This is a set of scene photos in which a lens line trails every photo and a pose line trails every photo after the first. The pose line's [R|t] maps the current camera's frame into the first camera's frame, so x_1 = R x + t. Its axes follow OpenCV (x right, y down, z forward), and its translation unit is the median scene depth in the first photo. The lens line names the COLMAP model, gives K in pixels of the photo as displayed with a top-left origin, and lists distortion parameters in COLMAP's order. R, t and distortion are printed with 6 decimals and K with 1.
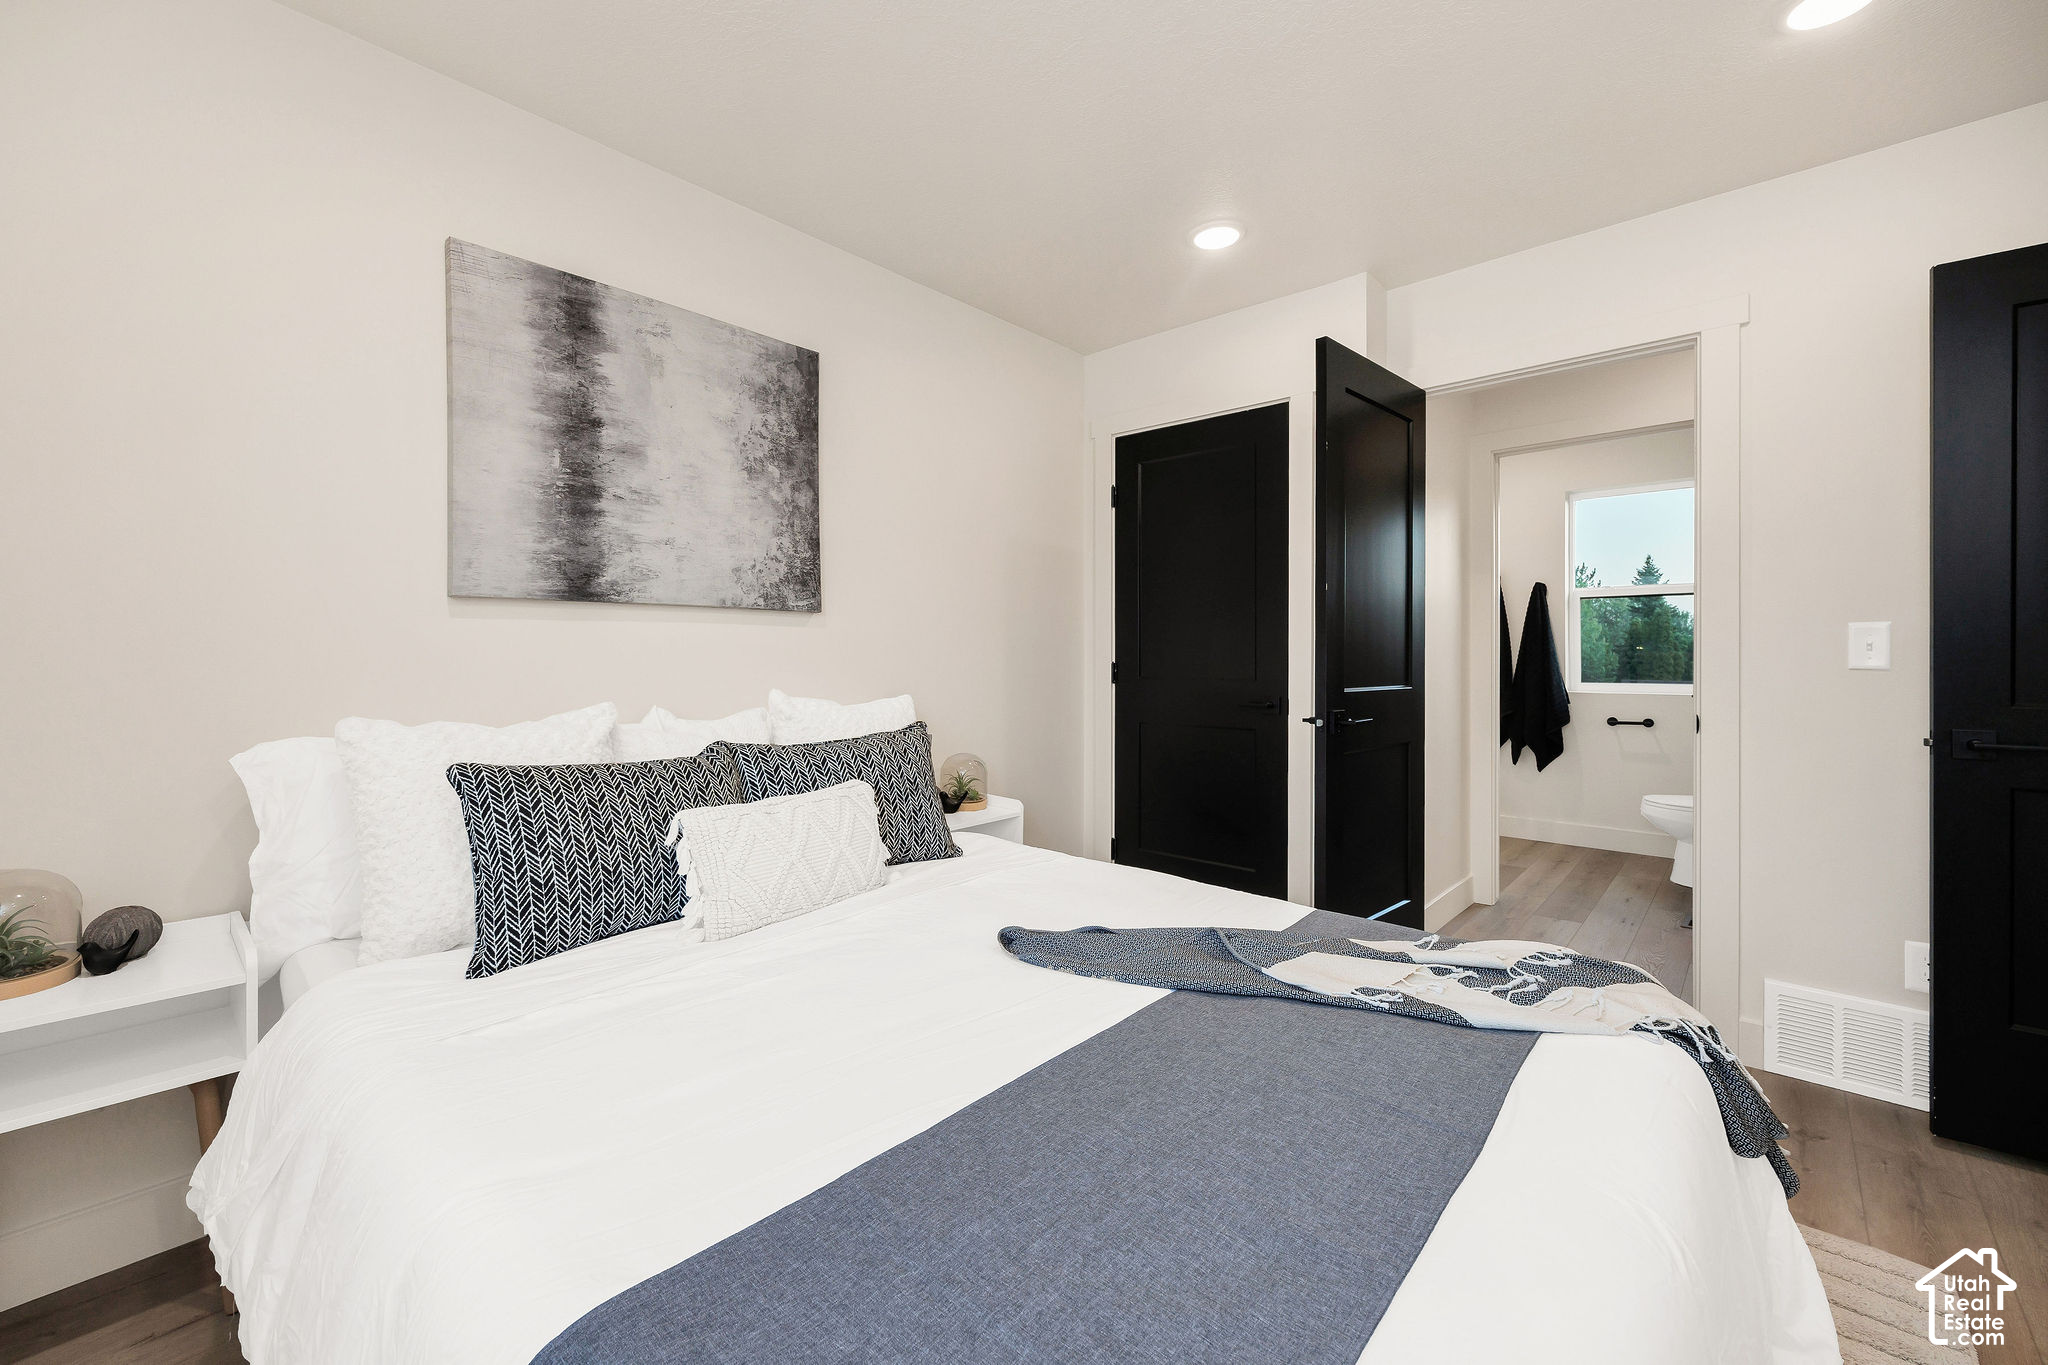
lens RADIAL K [[821.2, 0, 1019.2], [0, 821.2, 660.7], [0, 0, 1]] dist [0.002312, 0.000135]
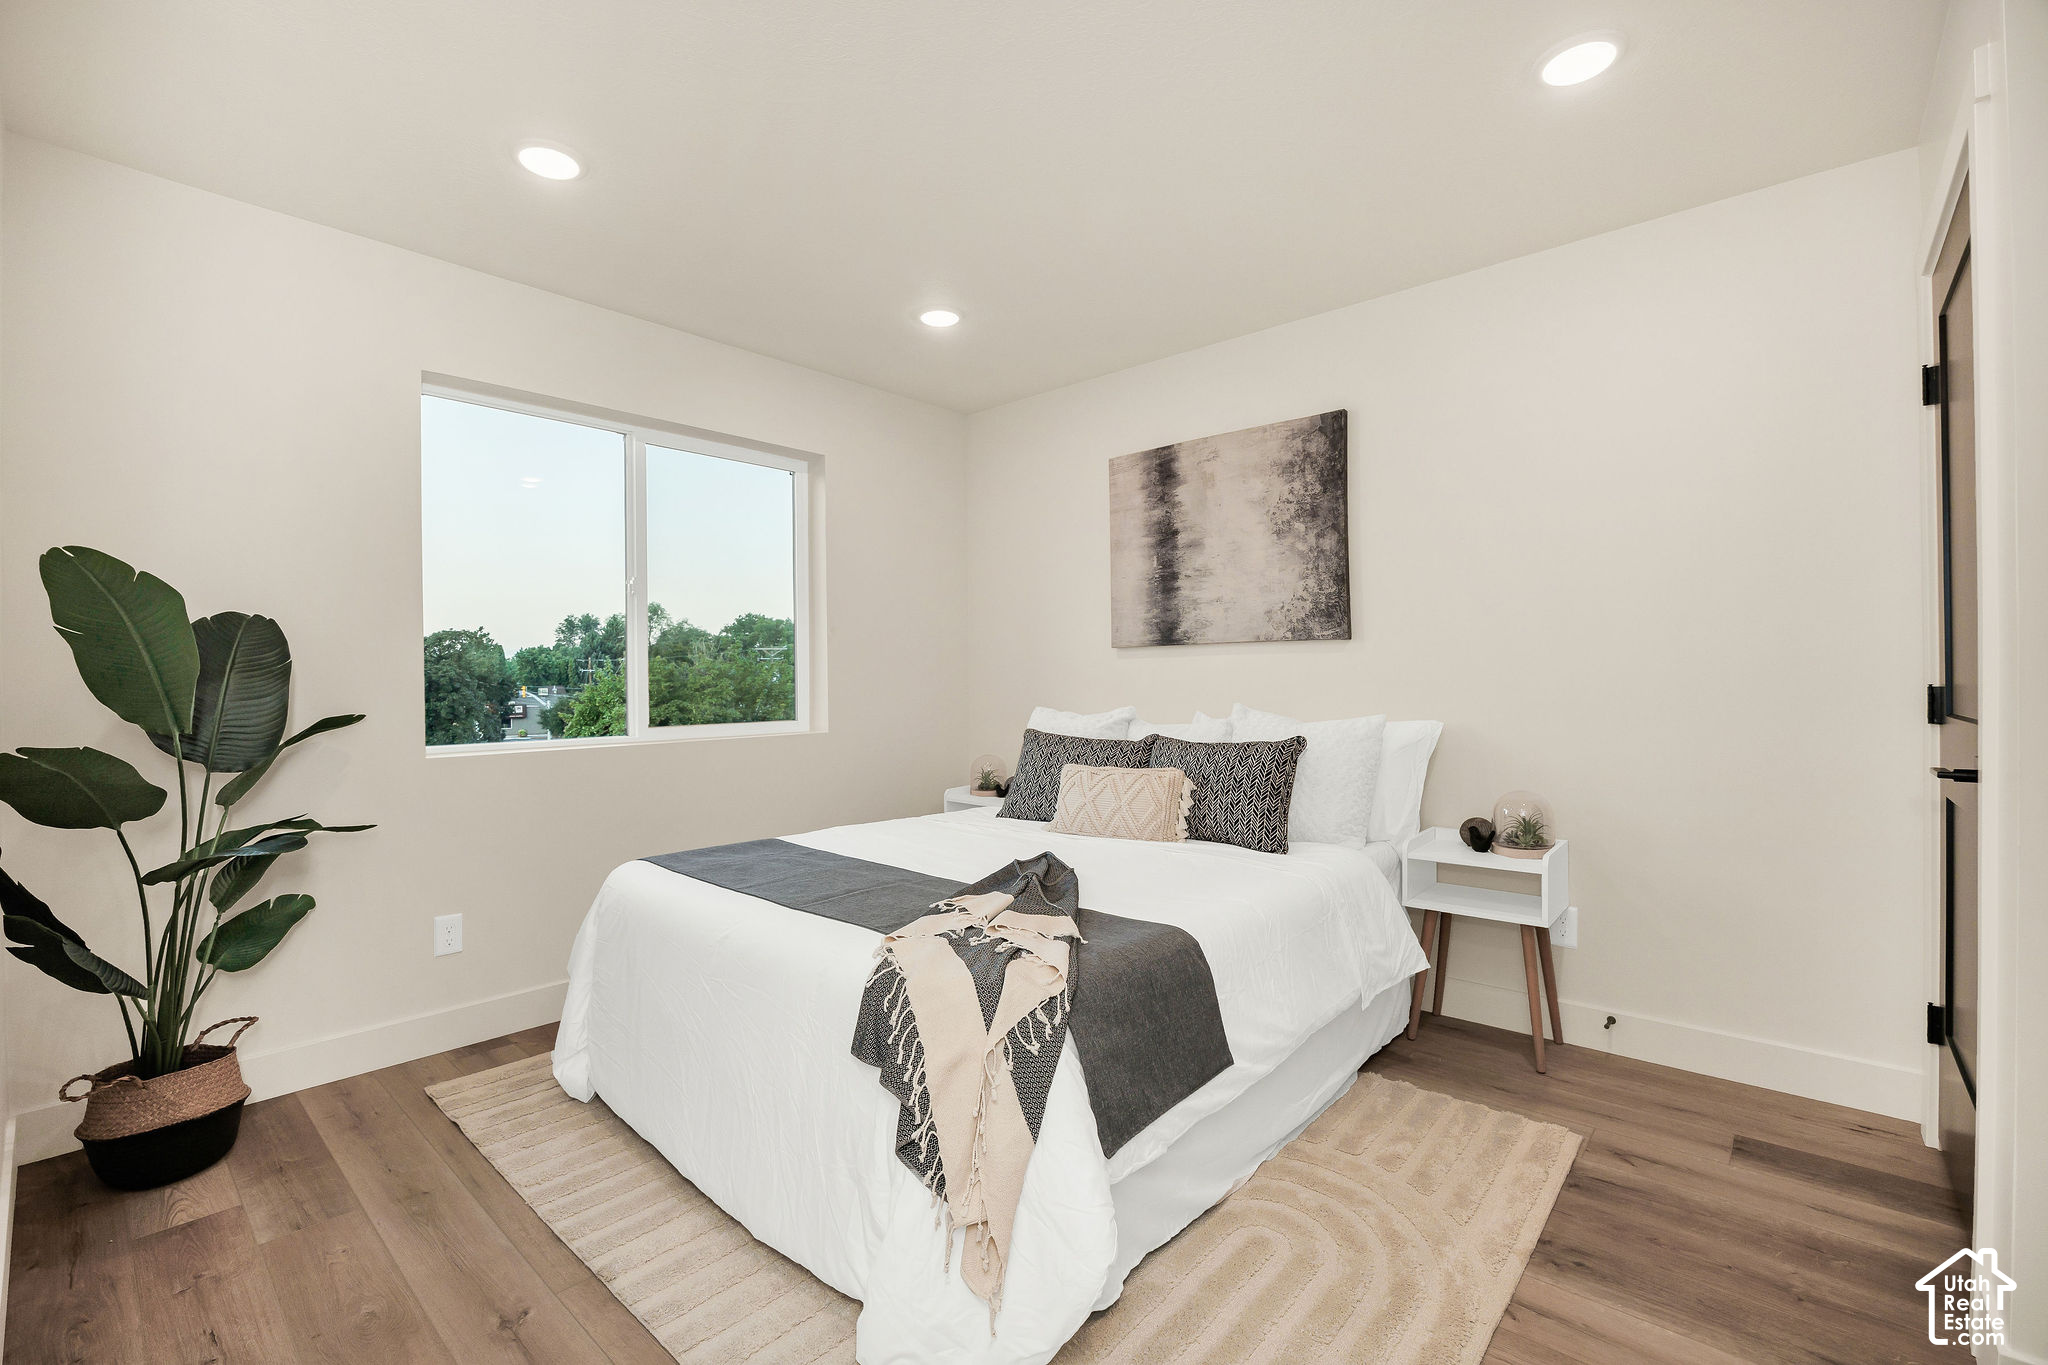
lens RADIAL K [[913.4, 0, 1024.2], [0, 913.4, 687.1], [0, 0, 1]] dist [-0.000249, -0.000013]
pose [[0.027112, 0.007314, -0.999606, 1.126234], [0.000170, 0.999973, 0.007321, -0.002380], [0.999632, -0.000368, 0.027110, 0.592821]]
